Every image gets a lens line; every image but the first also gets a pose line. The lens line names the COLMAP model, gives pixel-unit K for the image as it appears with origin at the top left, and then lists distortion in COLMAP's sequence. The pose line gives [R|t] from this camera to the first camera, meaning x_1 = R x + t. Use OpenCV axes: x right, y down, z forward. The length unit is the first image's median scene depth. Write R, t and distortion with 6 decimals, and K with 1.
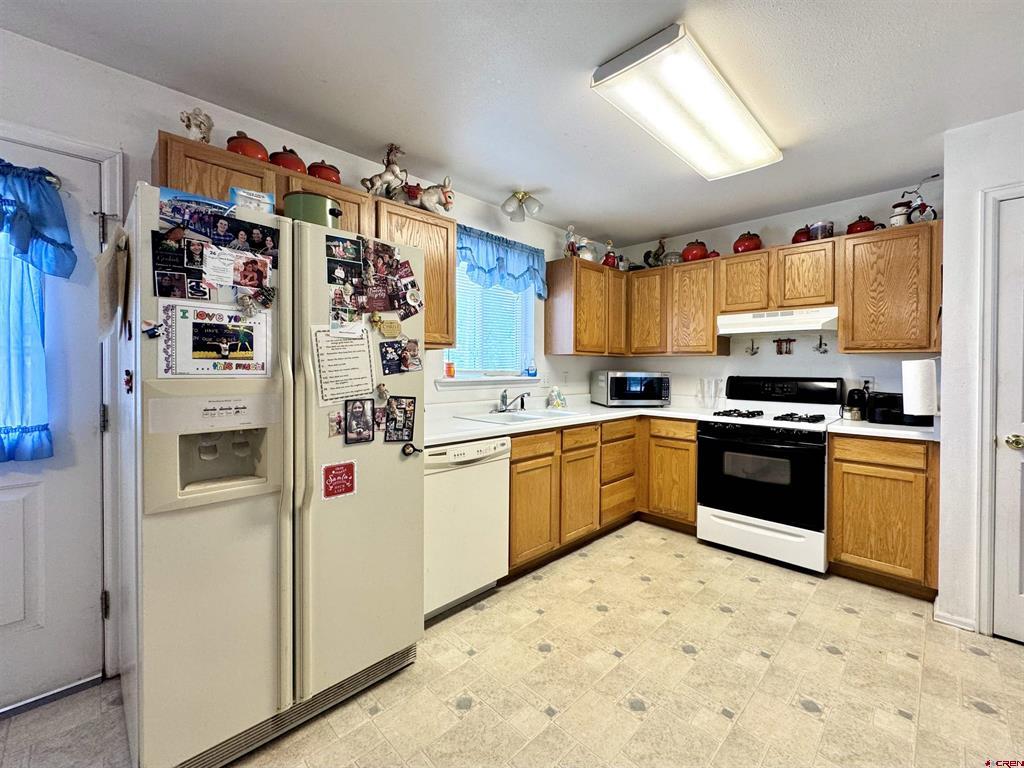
lens RADIAL K [[432.2, 0, 515.6], [0, 432.2, 370.2], [0, 0, 1]] dist [-0.001272, -0.000384]
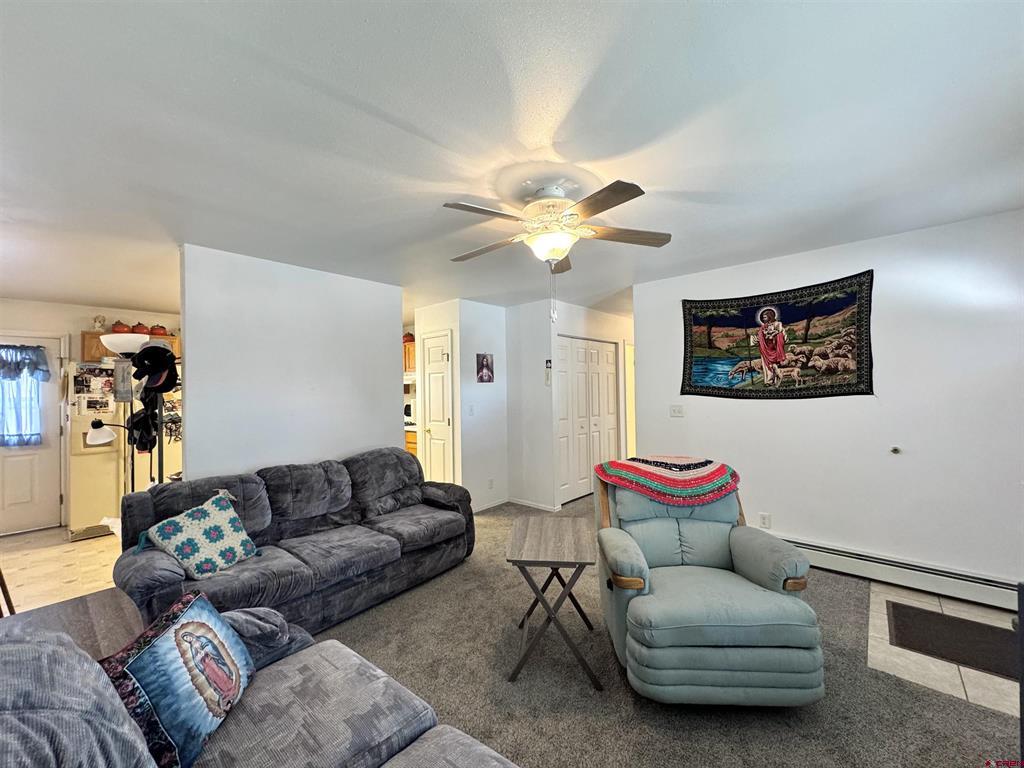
lens RADIAL K [[408.2, 0, 513.9], [0, 408.2, 380.6], [0, 0, 1]] dist [-0.001035, -0.000143]
pose [[0.997958, -0.021511, 0.060150, 1.870310], [0.023120, 0.999390, -0.026173, -0.077680], [-0.059550, 0.027510, 0.997846, -1.867027]]
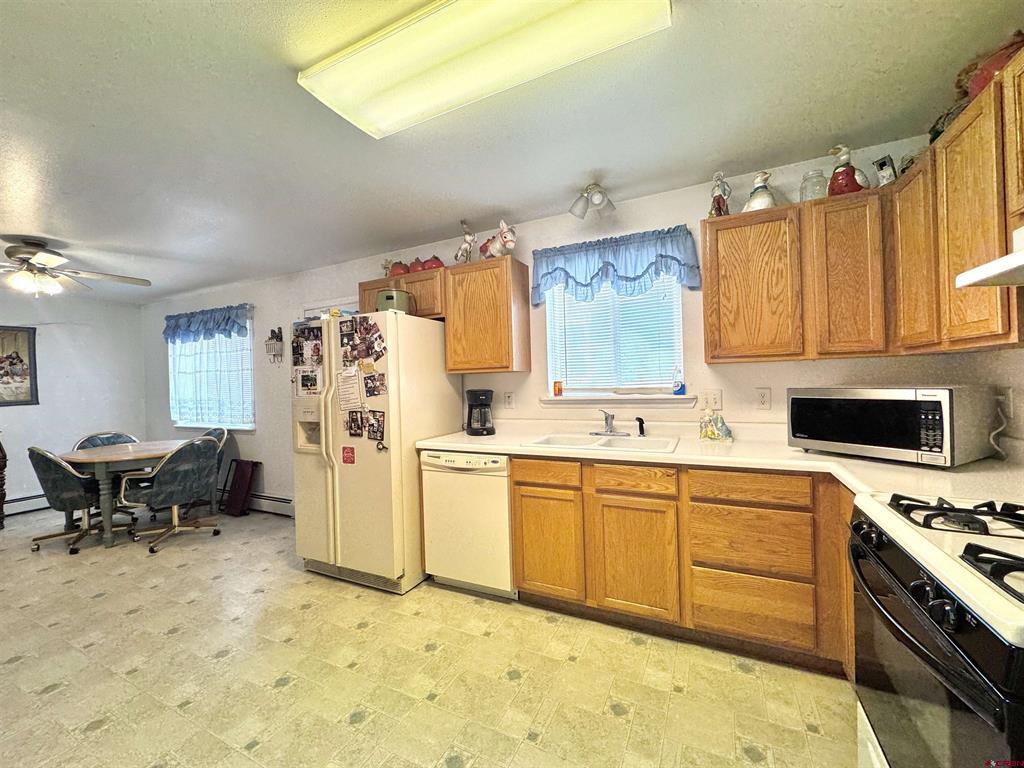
lens RADIAL K [[408.2, 0, 513.9], [0, 408.2, 380.6], [0, 0, 1]] dist [-0.001035, -0.000143]
pose [[0.320551, -0.017208, -0.947075, 1.336617], [0.023626, 0.999669, -0.010167, -0.021793], [0.946937, -0.019117, 0.320851, 1.043531]]
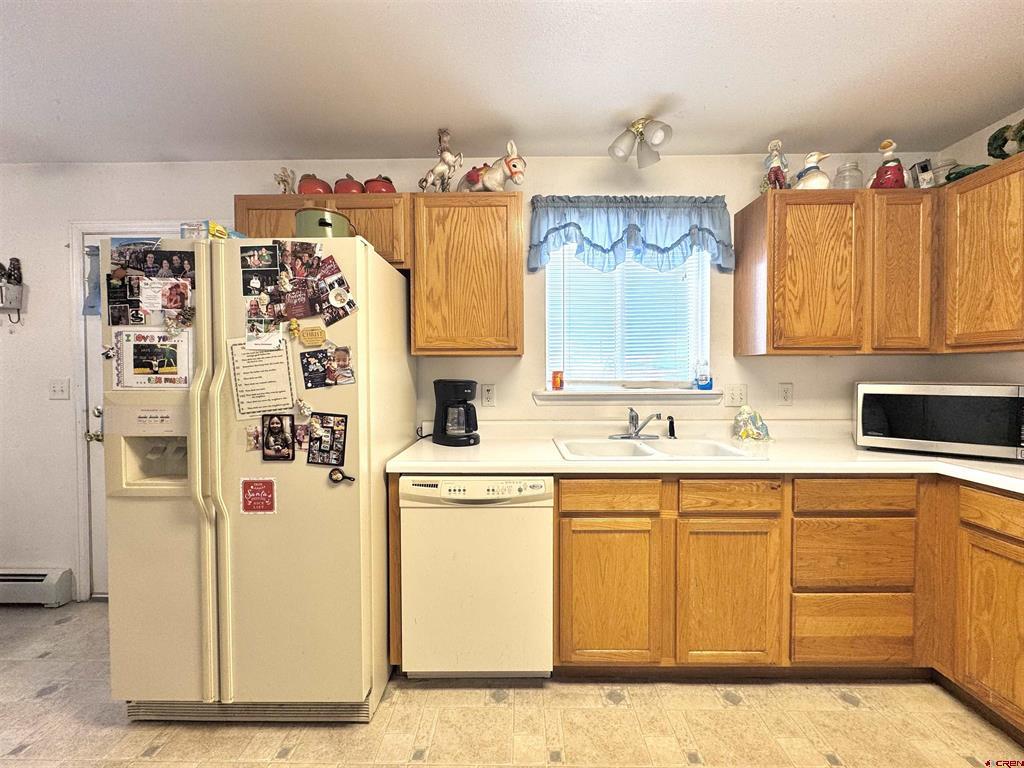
lens RADIAL K [[408.2, 0, 513.9], [0, 408.2, 380.6], [0, 0, 1]] dist [-0.001035, -0.000143]
pose [[0.696531, 0.005642, -0.717504, 0.611232], [0.001882, 0.999951, 0.009690, -0.013359], [0.717524, -0.008100, 0.696487, 0.726814]]
